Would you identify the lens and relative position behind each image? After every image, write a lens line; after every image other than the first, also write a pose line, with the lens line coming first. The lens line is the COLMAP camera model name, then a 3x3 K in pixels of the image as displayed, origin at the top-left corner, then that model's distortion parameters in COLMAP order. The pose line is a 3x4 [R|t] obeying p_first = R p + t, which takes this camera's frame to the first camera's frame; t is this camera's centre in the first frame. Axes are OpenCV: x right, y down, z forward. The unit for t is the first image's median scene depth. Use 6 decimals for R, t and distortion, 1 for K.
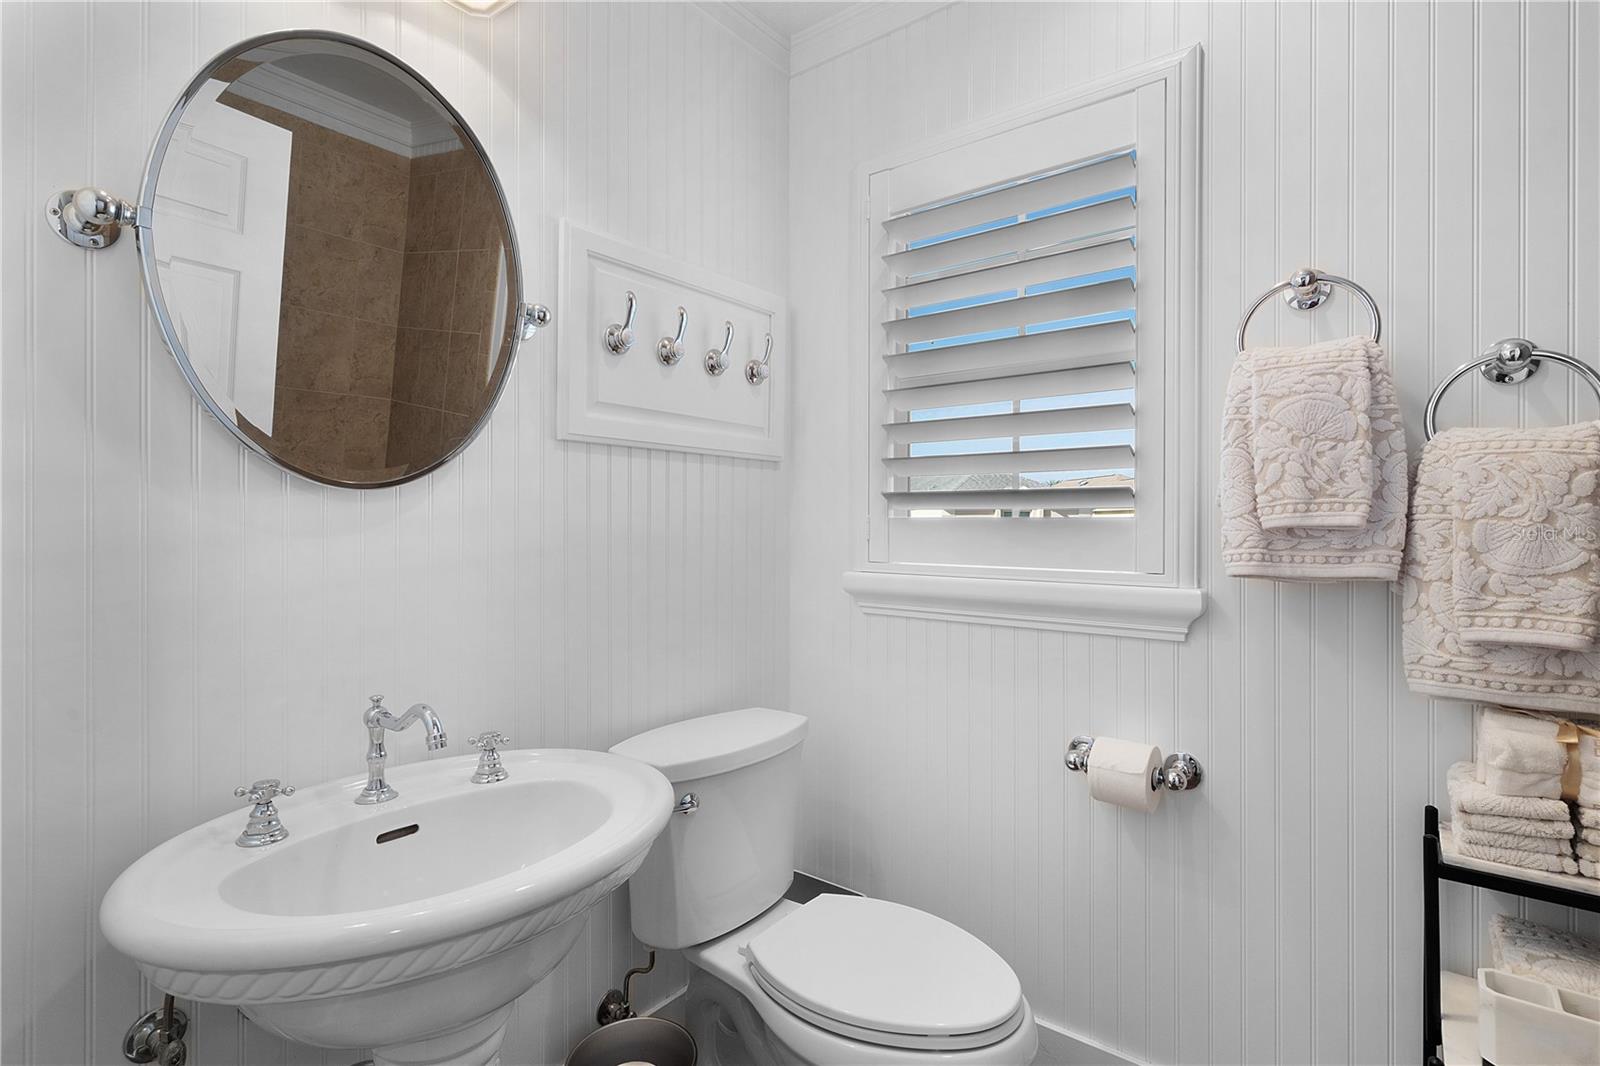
lens RADIAL K [[768.3, 0, 799.9], [0, 768.3, 524.7], [0, 0, 1]] dist [0.001193, 0.000154]
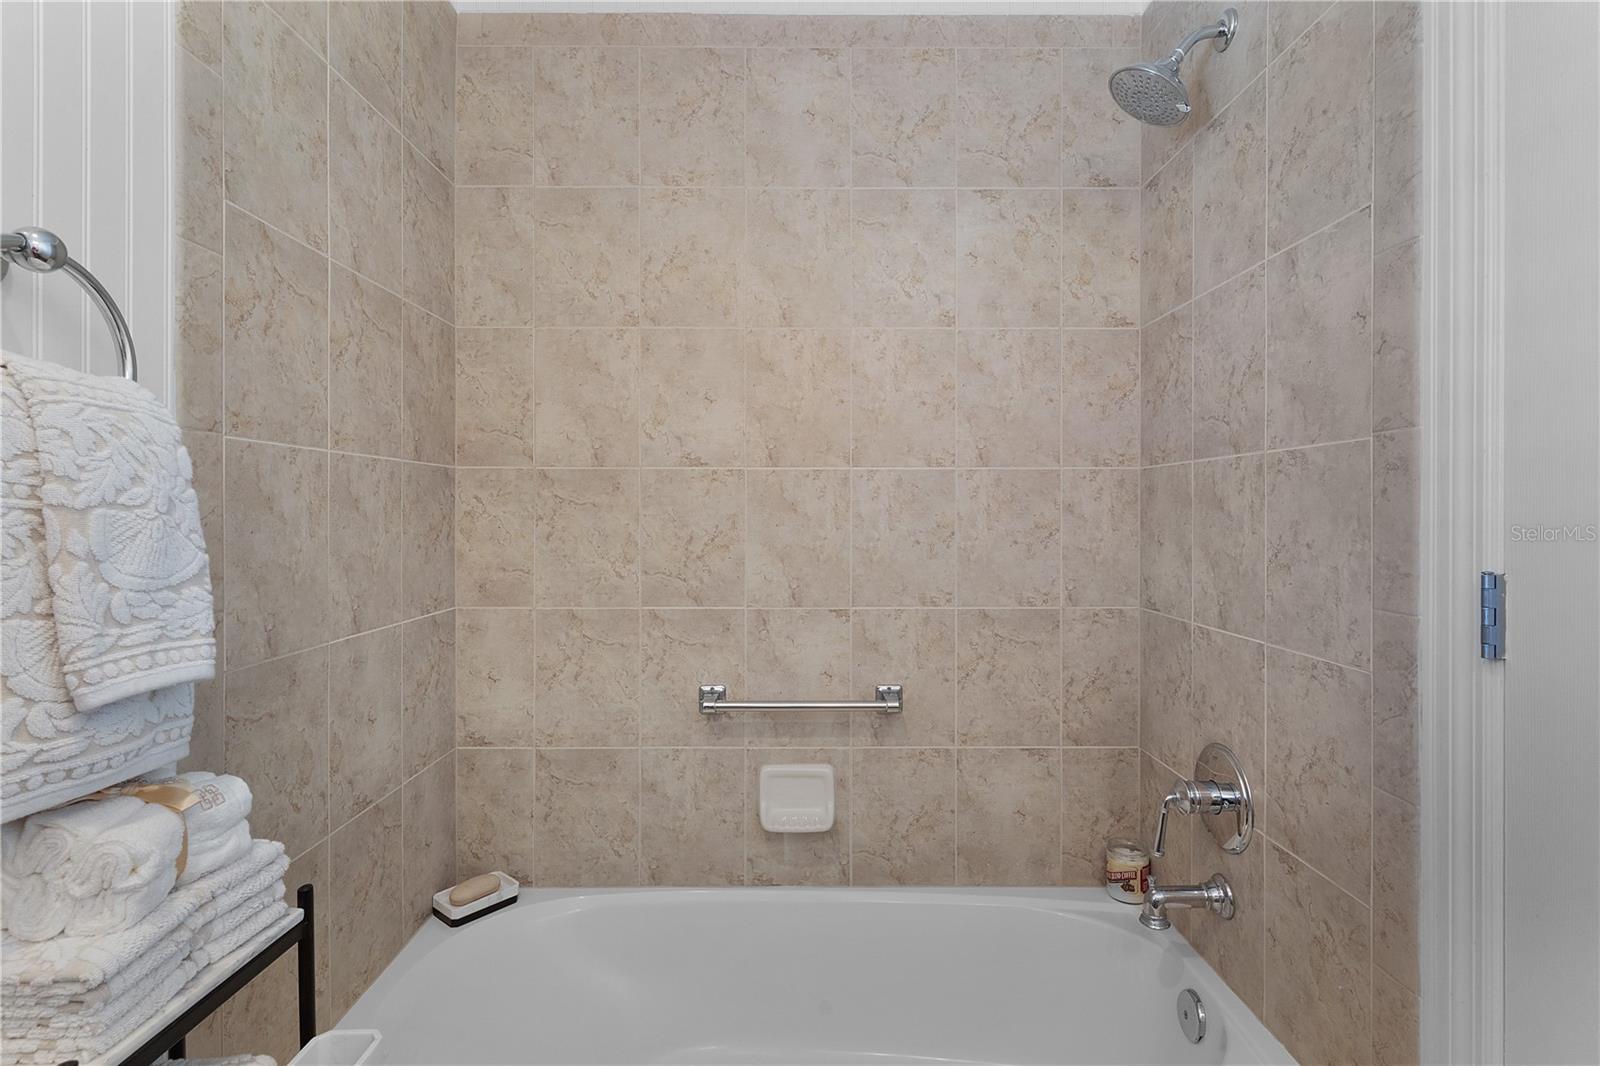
lens RADIAL K [[768.3, 0, 800.7], [0, 768.3, 520.5], [0, 0, 1]] dist [0.001193, 0.000154]
pose [[-0.620525, -0.002398, 0.784183, 0.037679], [0.003934, 0.999973, 0.006170, 0.001453], [-0.784176, 0.006914, -0.620499, 0.952706]]
